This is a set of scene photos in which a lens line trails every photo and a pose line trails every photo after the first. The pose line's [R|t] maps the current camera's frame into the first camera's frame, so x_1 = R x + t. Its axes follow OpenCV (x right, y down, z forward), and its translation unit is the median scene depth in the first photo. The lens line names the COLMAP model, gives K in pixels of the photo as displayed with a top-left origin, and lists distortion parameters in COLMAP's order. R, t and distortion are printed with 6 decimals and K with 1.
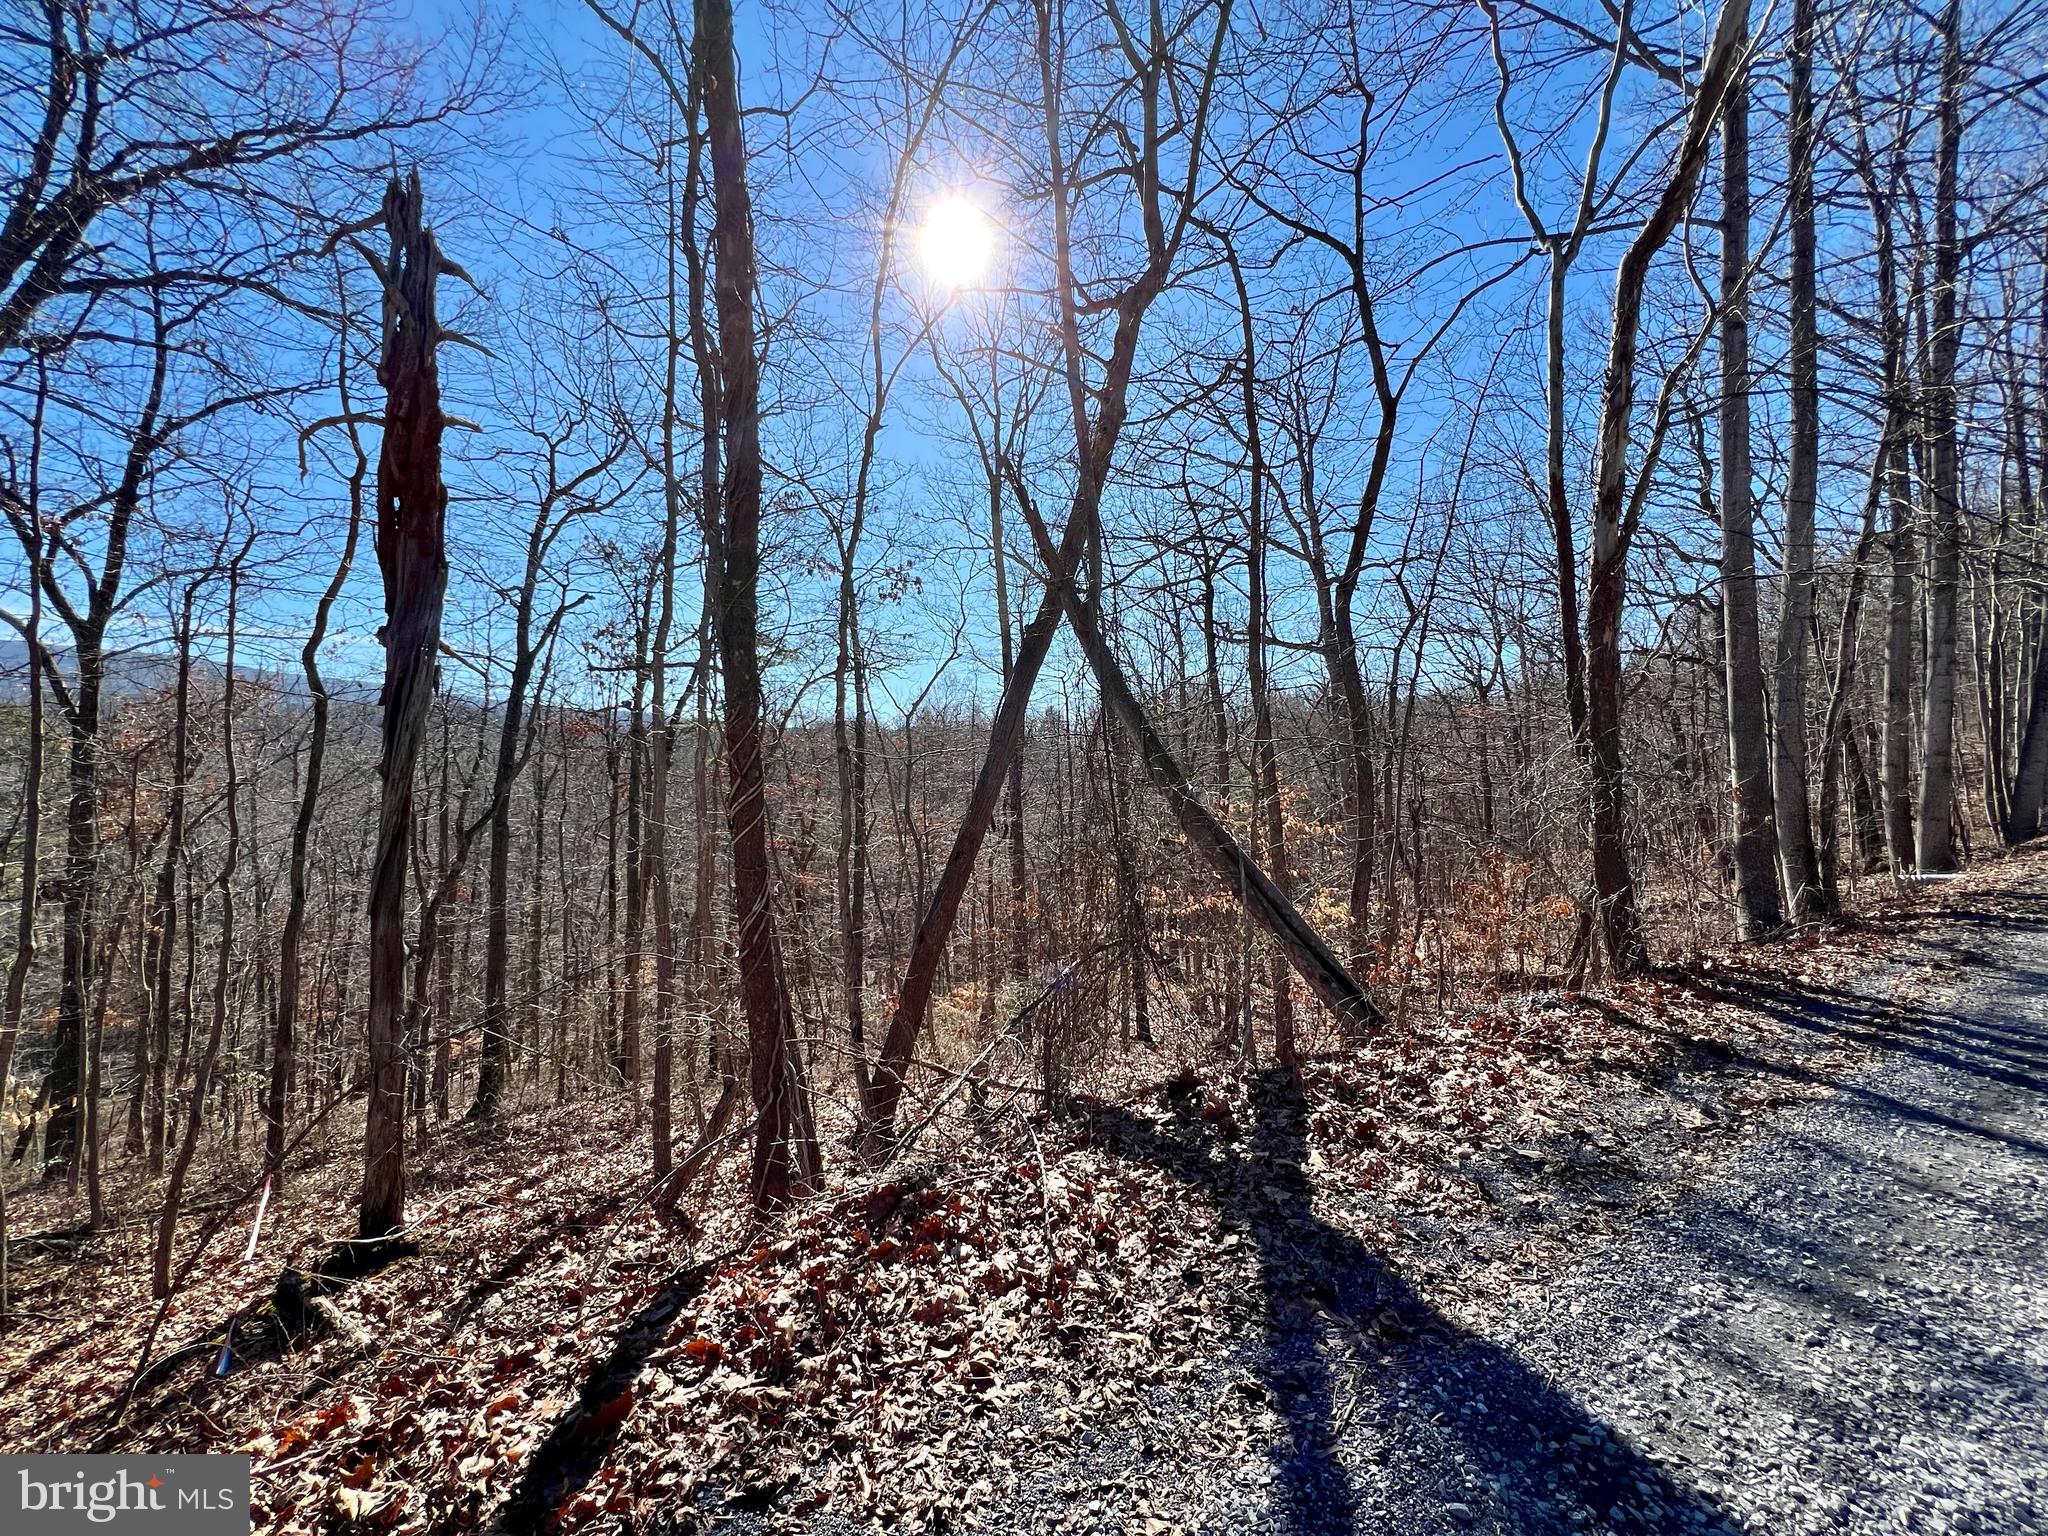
lens RADIAL K [[824.5, 0, 1027.6], [0, 824.5, 767.8], [0, 0, 1]] dist [0.001091, -0.000254]
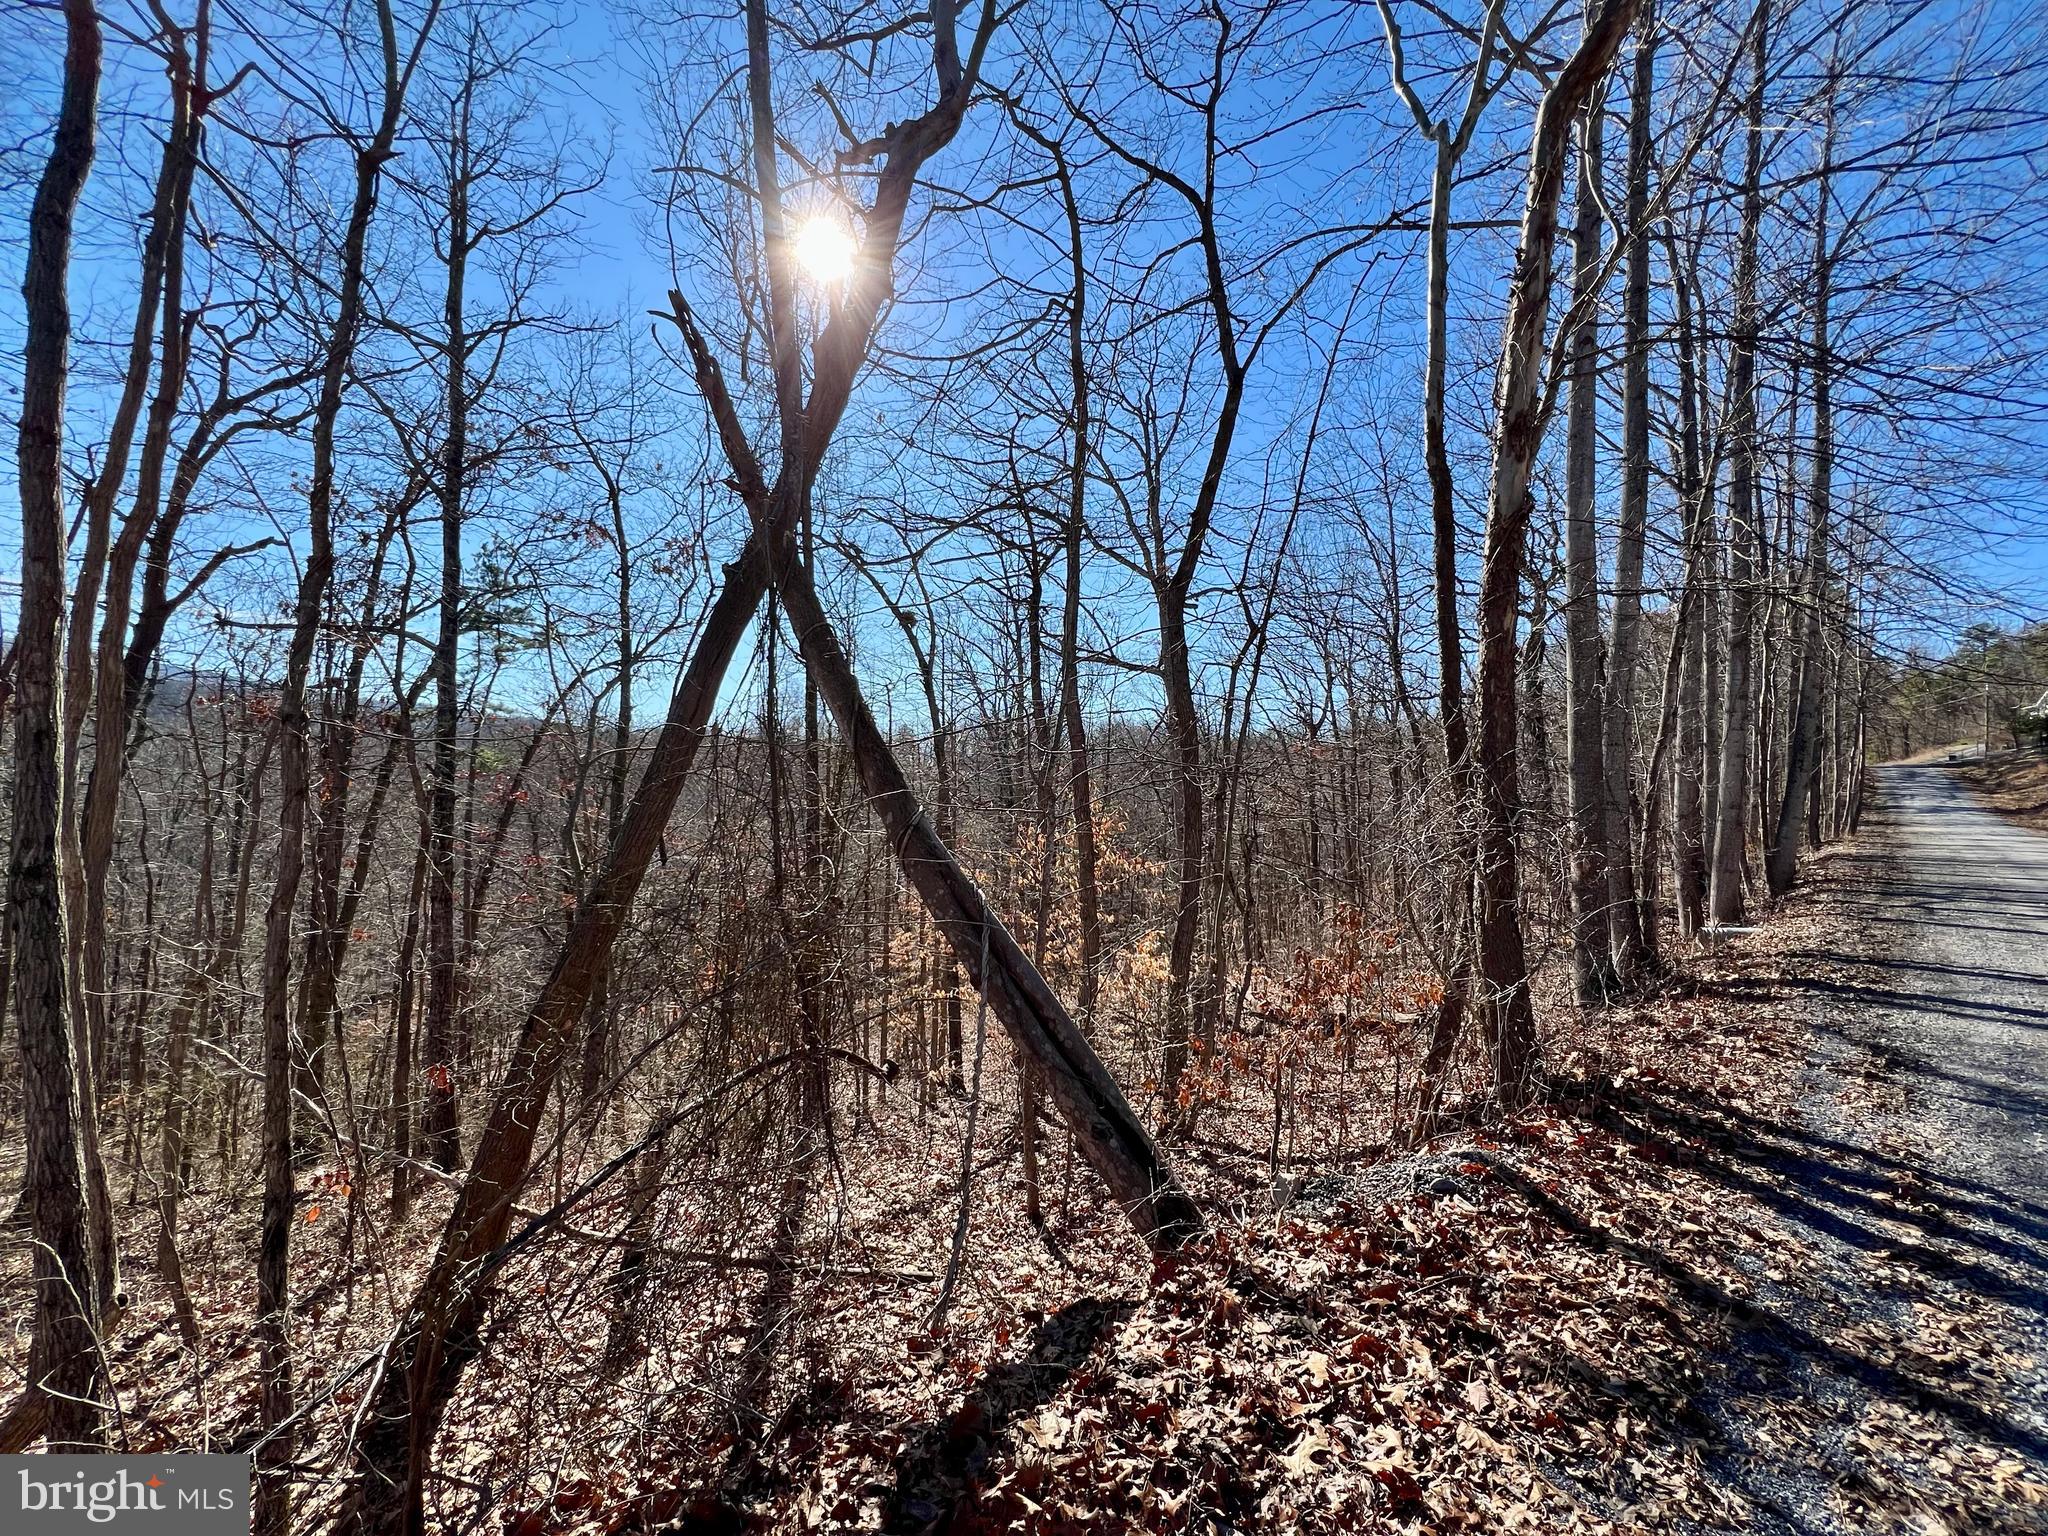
lens RADIAL K [[822.1, 0, 1021.4], [0, 822.1, 770.4], [0, 0, 1]] dist [-0.001799, 0.000118]
pose [[0.984710, 0.046560, 0.167863, 0.084512], [-0.042567, 0.998720, -0.027307, 0.003835], [-0.168919, 0.019744, 0.985432, 0.181024]]
